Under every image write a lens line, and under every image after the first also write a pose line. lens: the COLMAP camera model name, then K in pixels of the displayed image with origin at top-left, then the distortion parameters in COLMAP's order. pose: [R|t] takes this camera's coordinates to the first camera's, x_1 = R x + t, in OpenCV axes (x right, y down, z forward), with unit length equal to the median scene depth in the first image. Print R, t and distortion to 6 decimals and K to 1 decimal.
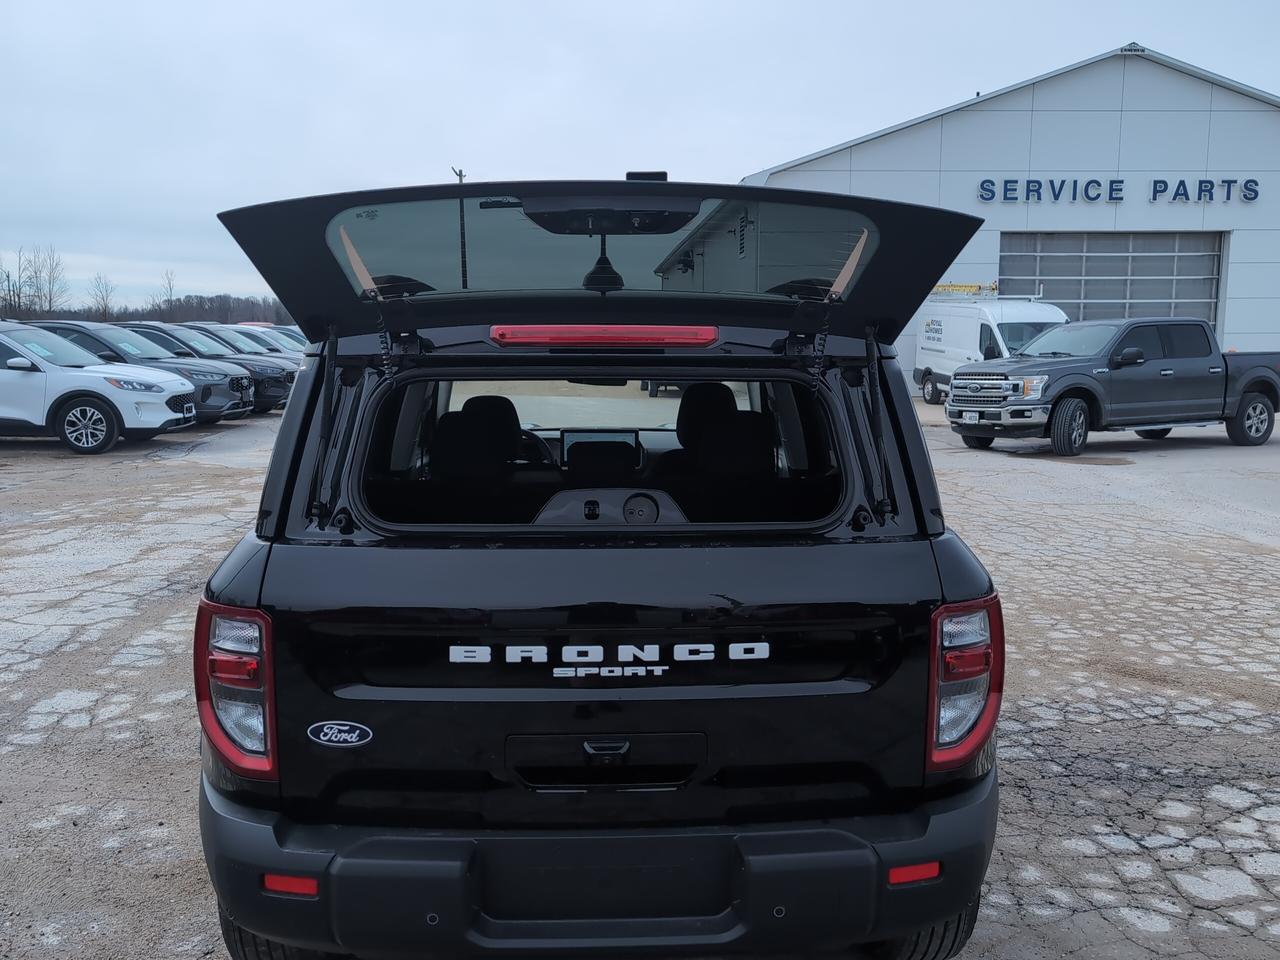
lens RADIAL K [[1087.5, 0, 637.8], [0, 1087.5, 476.4], [0, 0, 1]] dist [0.013957, -0.004912]
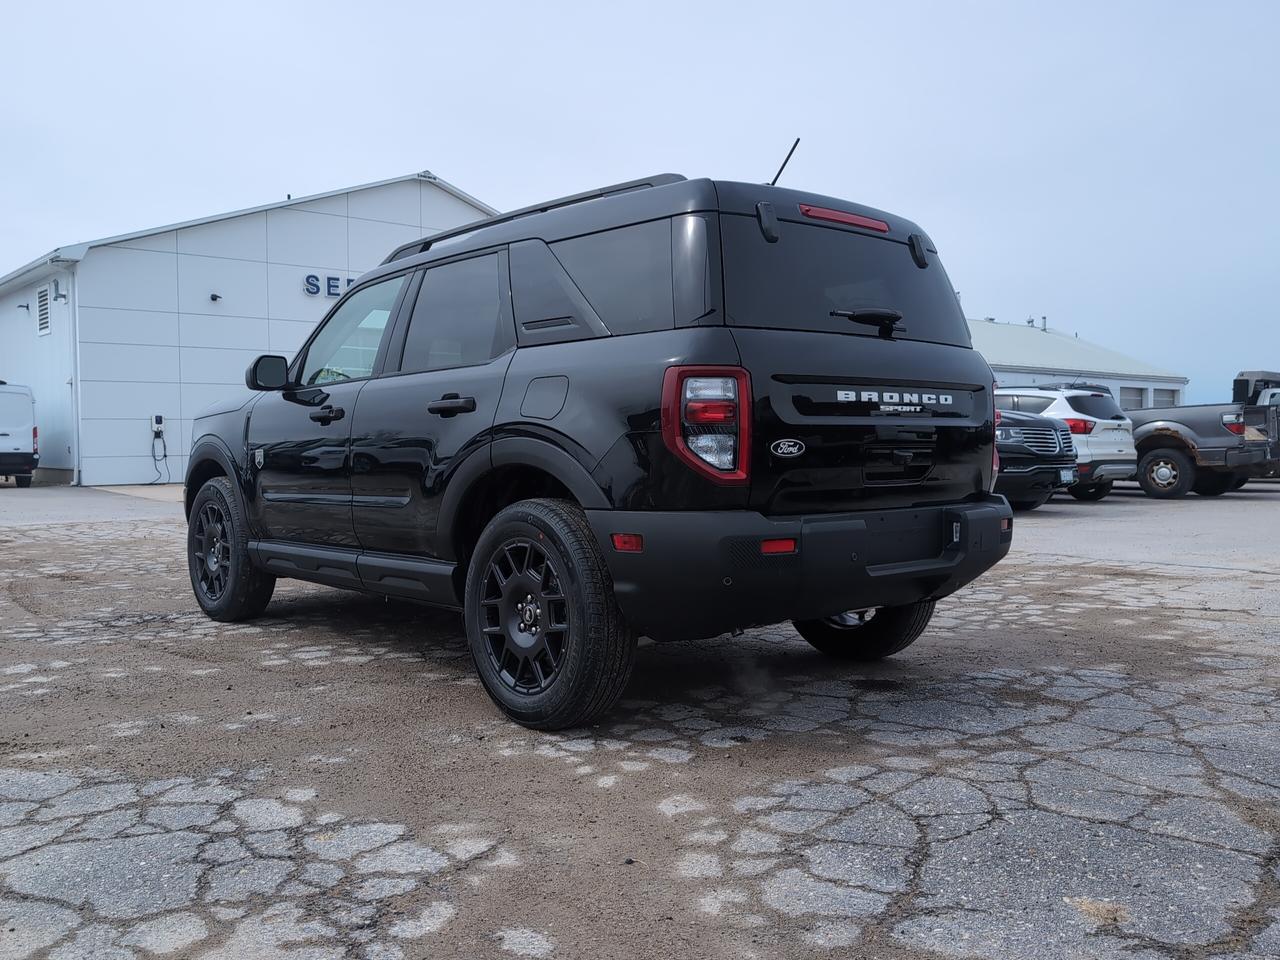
lens RADIAL K [[1087.5, 0, 637.8], [0, 1087.5, 476.4], [0, 0, 1]] dist [0.013957, -0.004912]
pose [[0.780035, -0.026602, 0.625170, -0.474552], [0.089906, 0.993494, -0.069903, 0.123388], [-0.619243, 0.110734, 0.777352, -0.016872]]
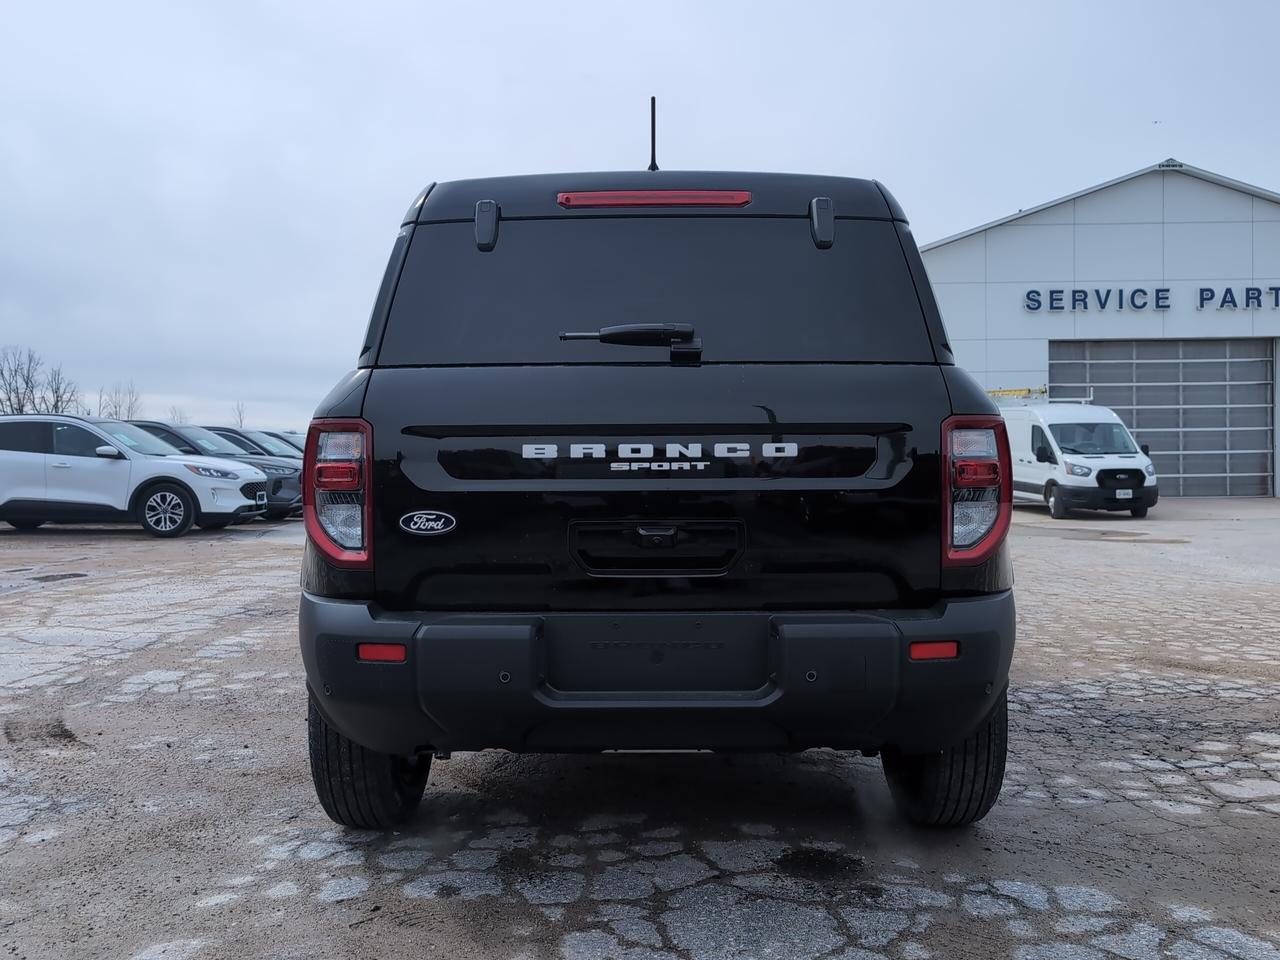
lens RADIAL K [[1087.5, 0, 637.8], [0, 1087.5, 476.4], [0, 0, 1]] dist [0.013957, -0.004912]
pose [[0.998720, -0.007534, -0.050015, 0.003113], [0.001433, 0.992662, -0.120917, 0.111236], [0.050559, 0.120691, 0.991402, -0.048458]]
